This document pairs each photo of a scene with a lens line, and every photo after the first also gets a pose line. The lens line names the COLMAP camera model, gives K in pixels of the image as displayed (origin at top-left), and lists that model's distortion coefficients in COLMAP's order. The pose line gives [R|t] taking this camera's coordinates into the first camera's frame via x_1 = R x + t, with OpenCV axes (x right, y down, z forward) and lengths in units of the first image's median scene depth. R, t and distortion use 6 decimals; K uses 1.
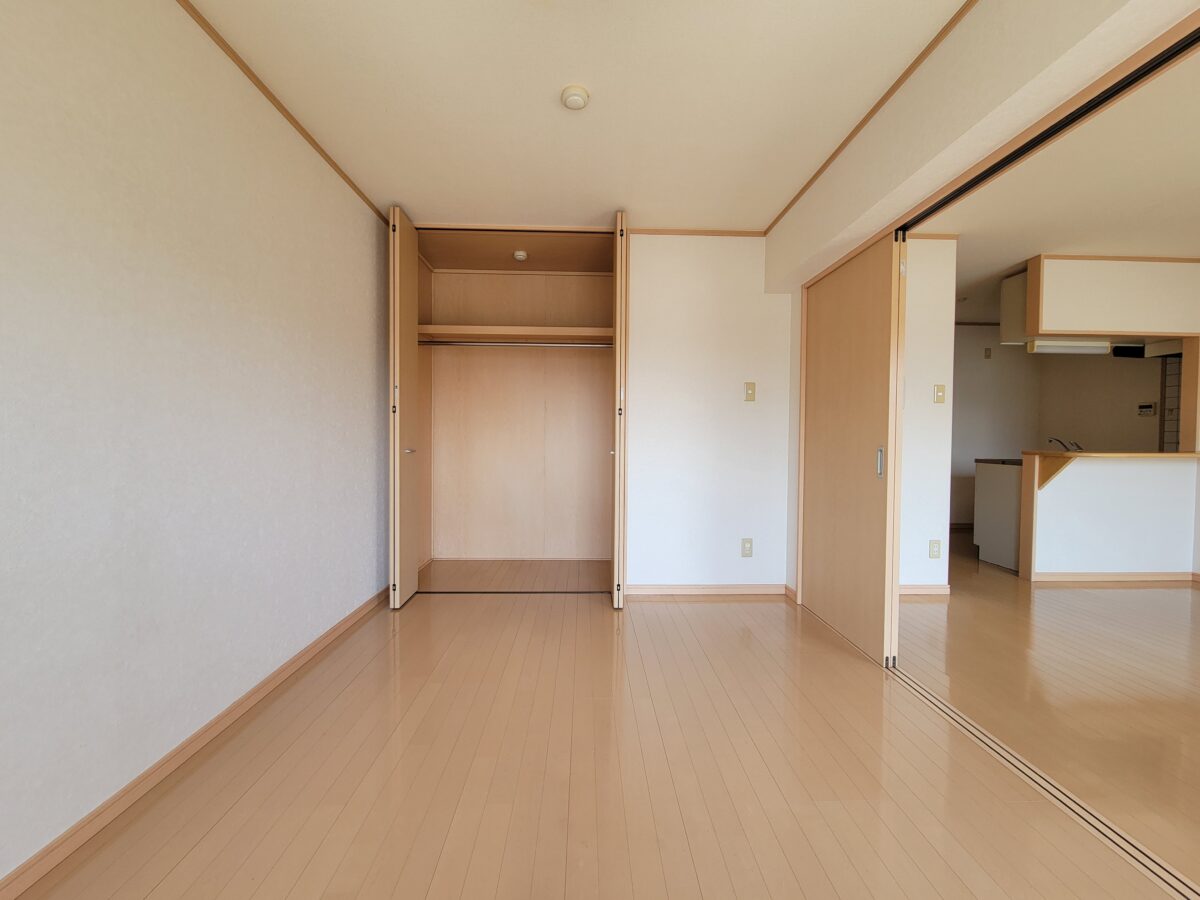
lens RADIAL K [[523.6, 0, 600.0], [0, 523.6, 450.0], [0, 0, 1]] dist [0.001195, -0.000405]
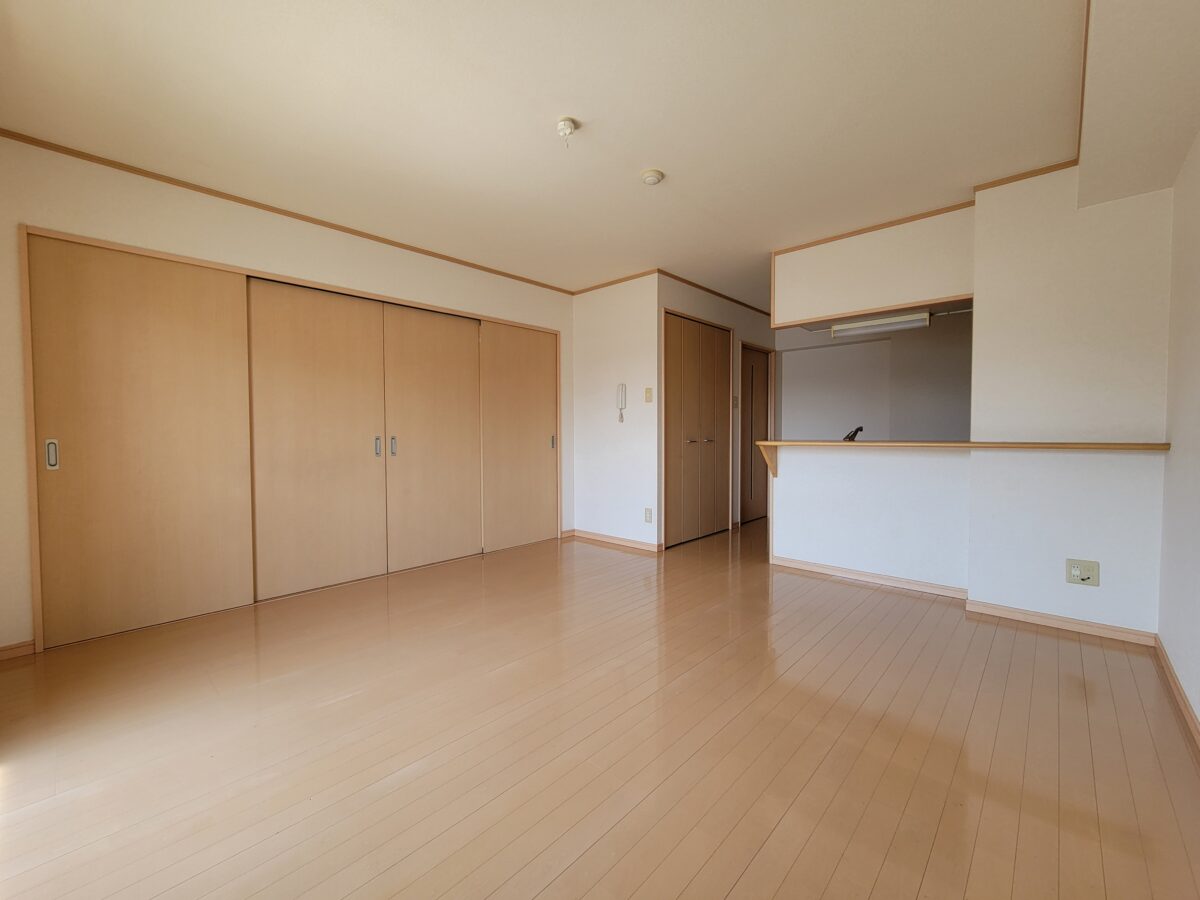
lens RADIAL K [[486.2, 0, 598.8], [0, 486.2, 446.2], [0, 0, 1]] dist [-0.002892, -0.000586]
pose [[0.705718, 0.011775, -0.708395, 1.272747], [-0.003565, 0.999908, 0.013068, 0.003345], [0.708484, -0.006697, 0.705695, 0.066847]]
